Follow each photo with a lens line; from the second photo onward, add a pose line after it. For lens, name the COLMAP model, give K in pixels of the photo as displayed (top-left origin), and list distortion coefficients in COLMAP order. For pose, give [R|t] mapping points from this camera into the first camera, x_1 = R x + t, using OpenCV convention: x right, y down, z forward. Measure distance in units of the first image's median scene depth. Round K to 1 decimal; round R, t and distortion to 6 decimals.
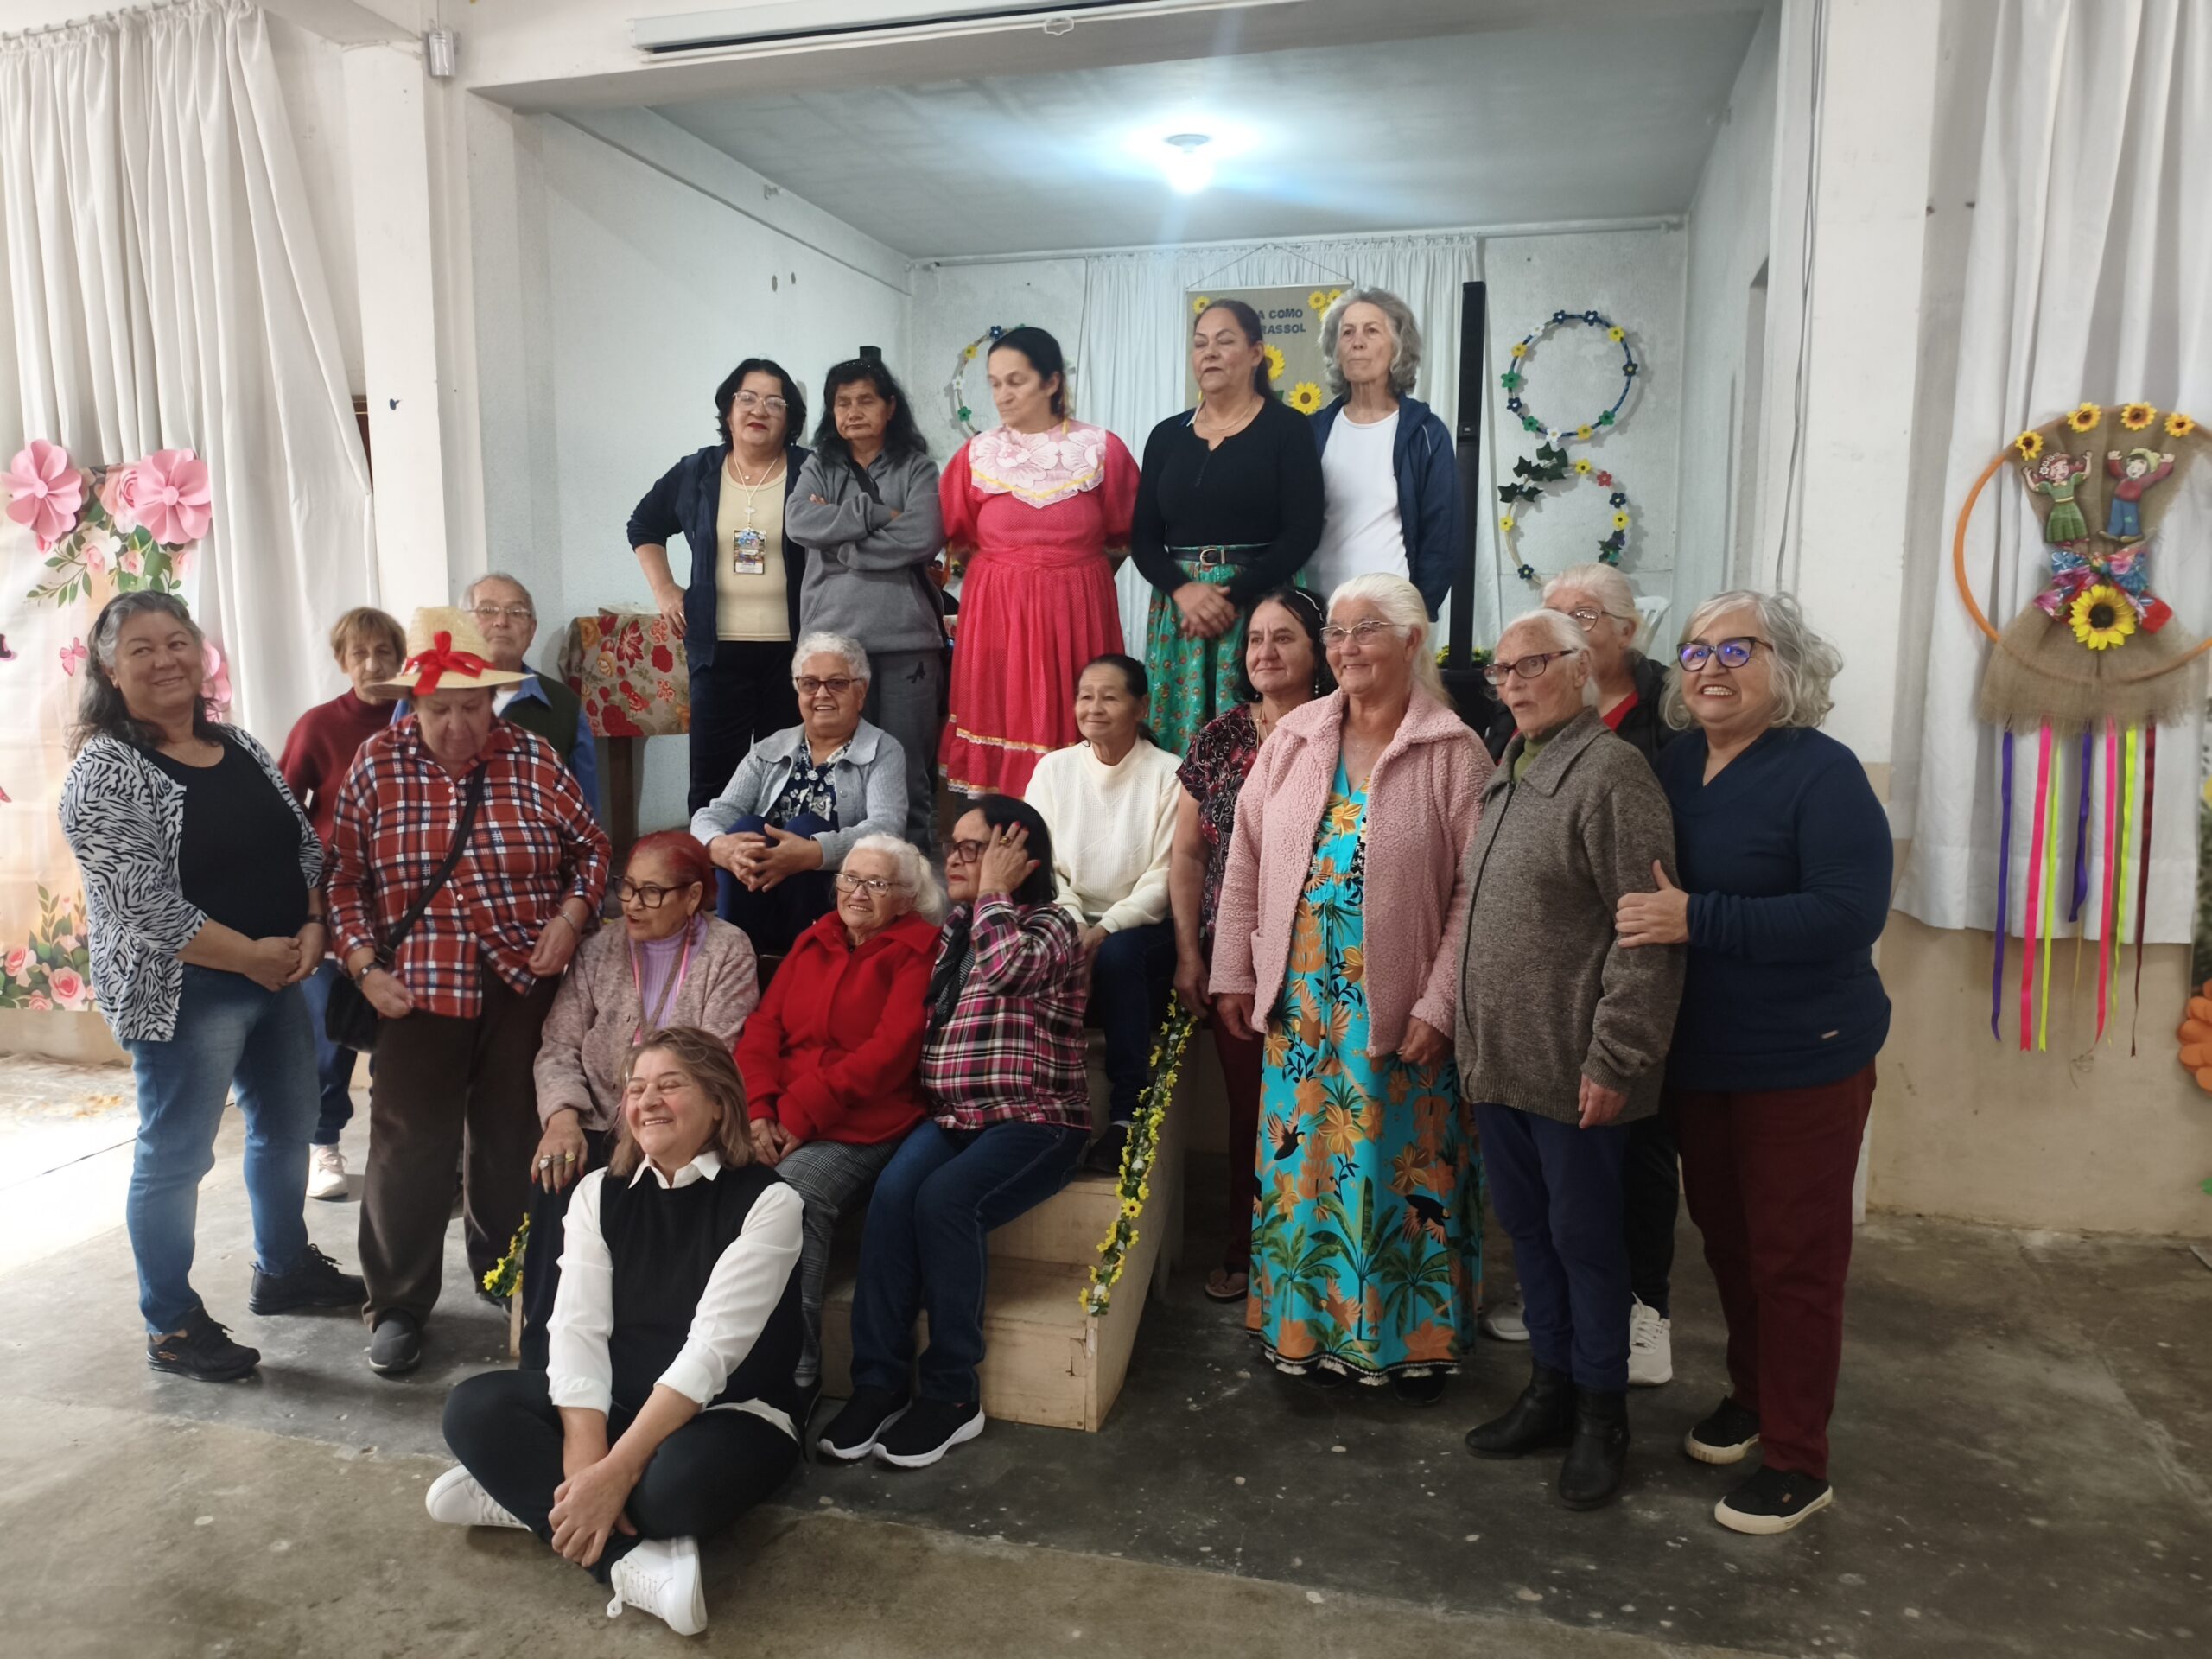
lens RADIAL K [[1706.7, 0, 1097.5], [0, 1706.7, 846.8], [0, 0, 1]] dist [0.011044, -0.025356]
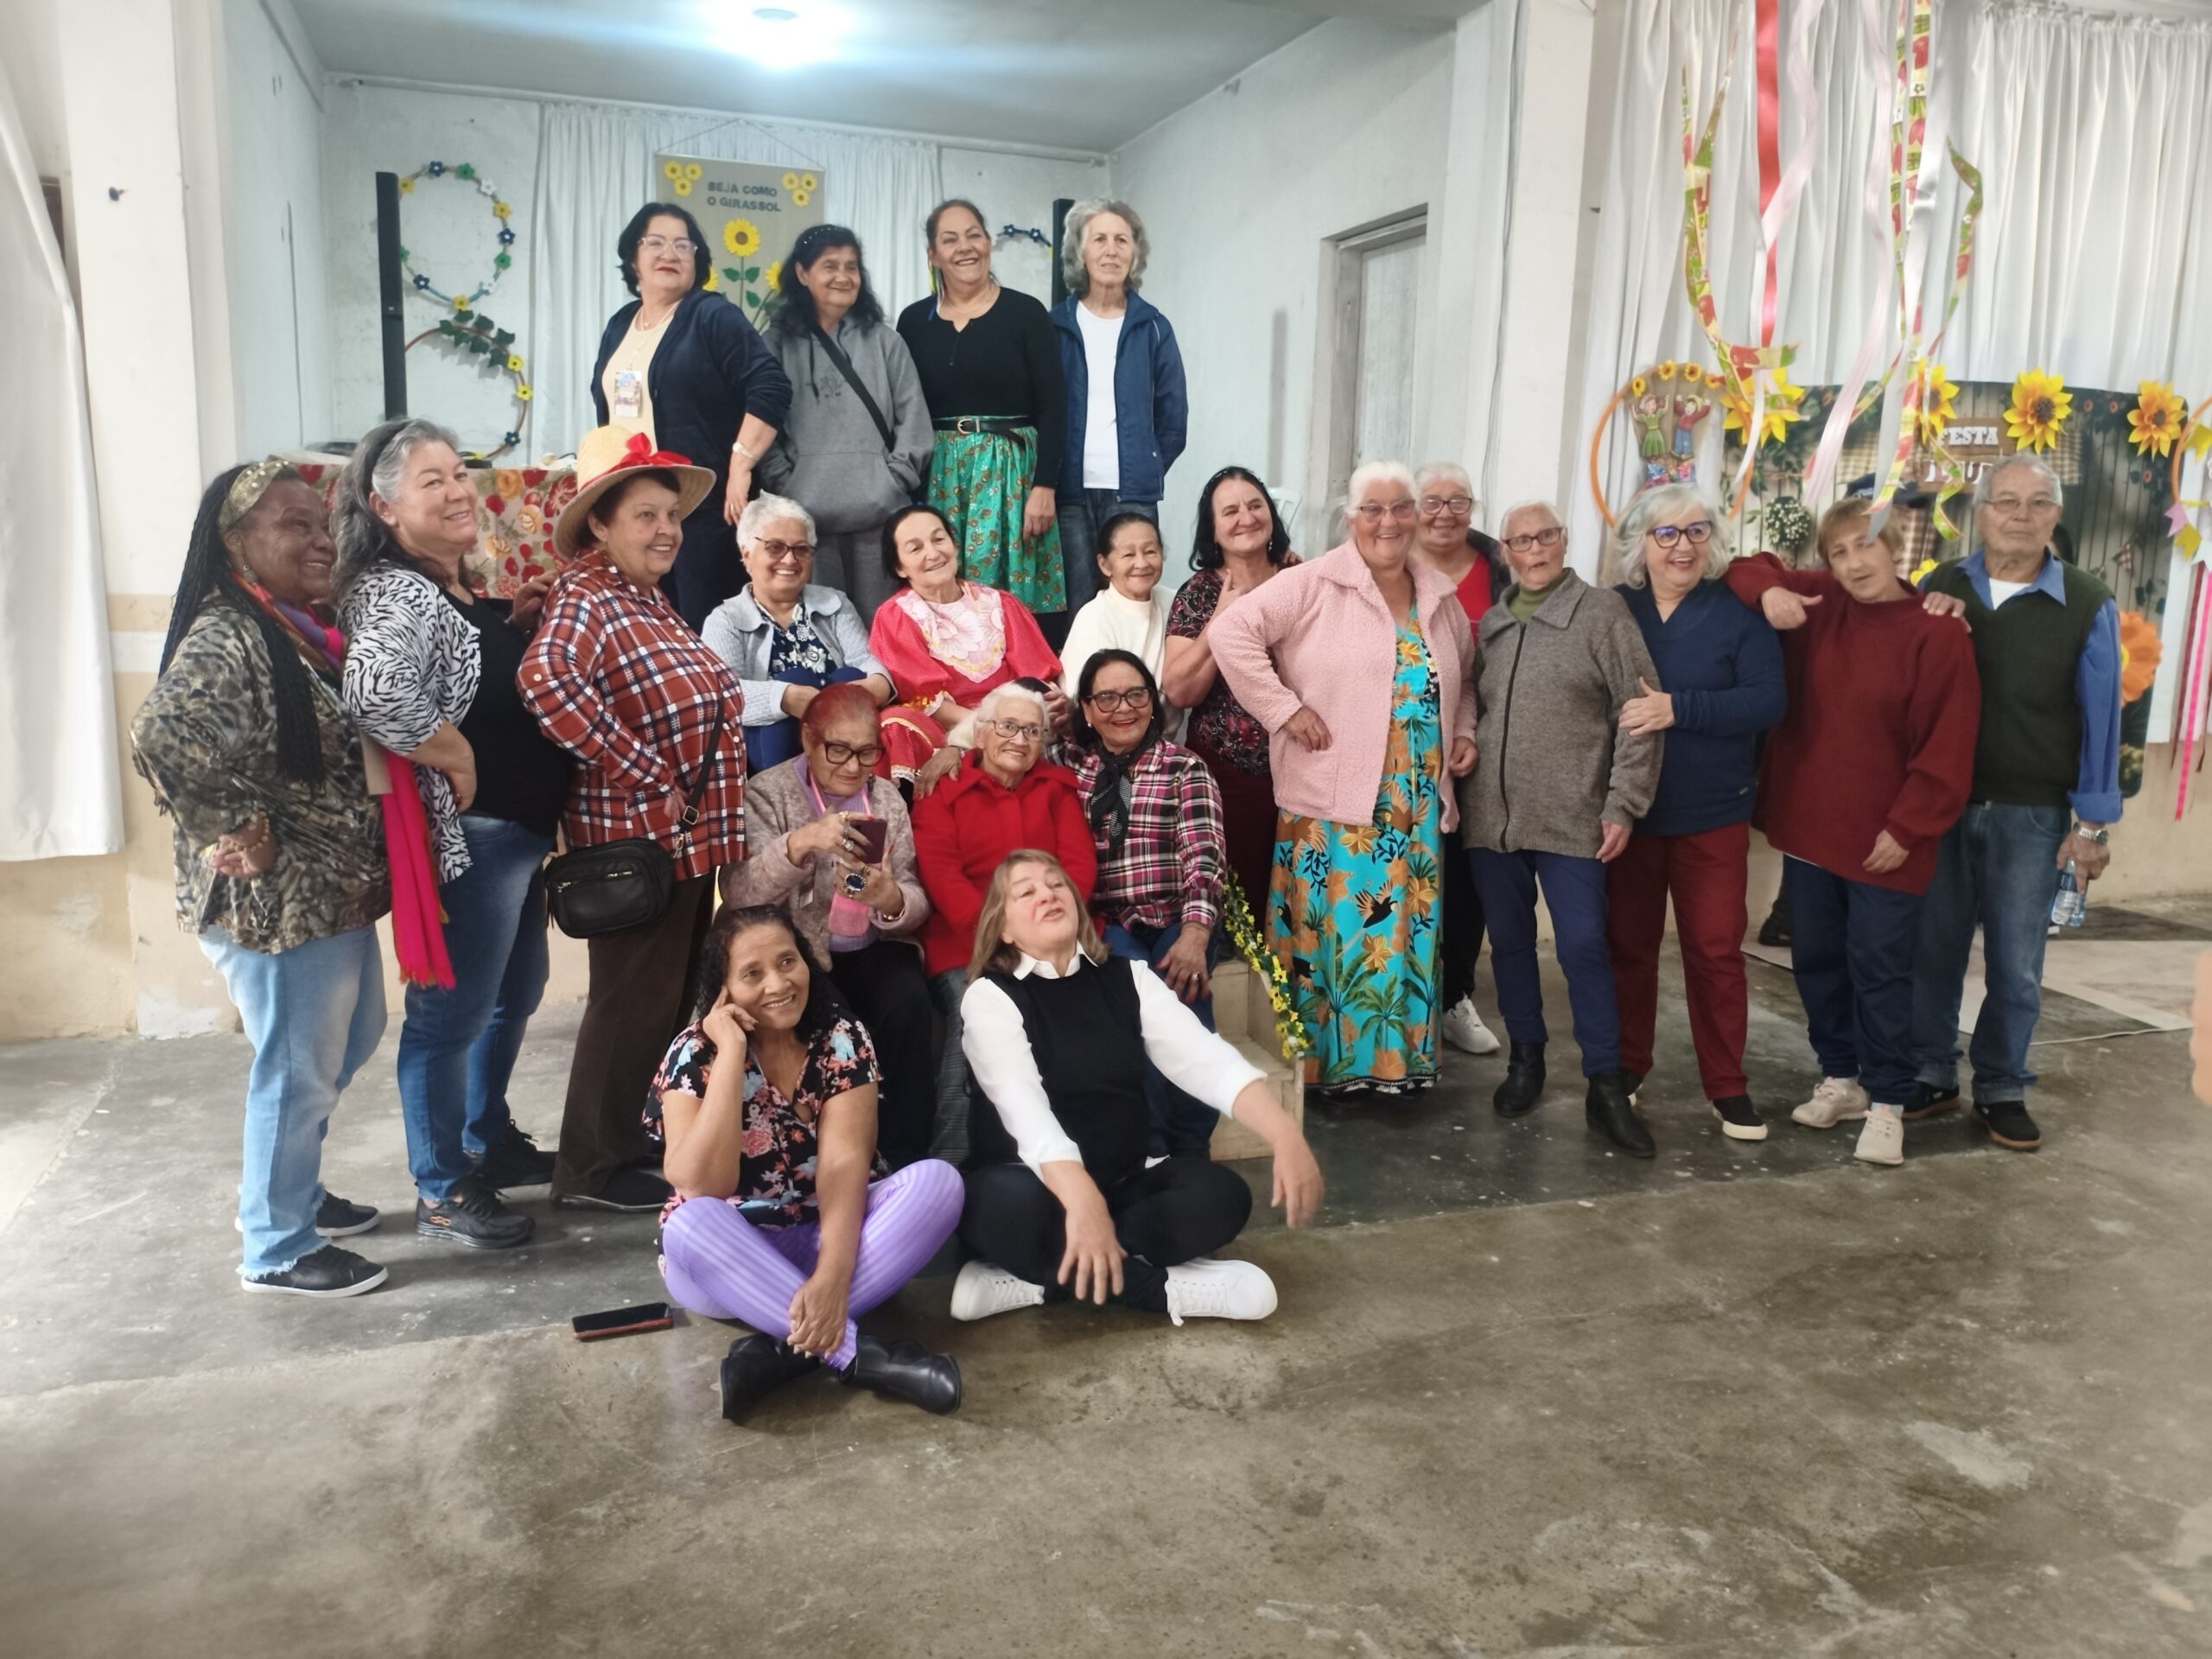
lens RADIAL K [[1706.7, 0, 1158.0], [0, 1706.7, 800.6], [0, 0, 1]] dist [0.011044, -0.025356]
pose [[0.818577, -0.069809, 0.570139, -0.603241], [0.048652, 0.997447, 0.052278, 0.015035], [-0.572332, -0.015055, 0.819883, 0.050148]]
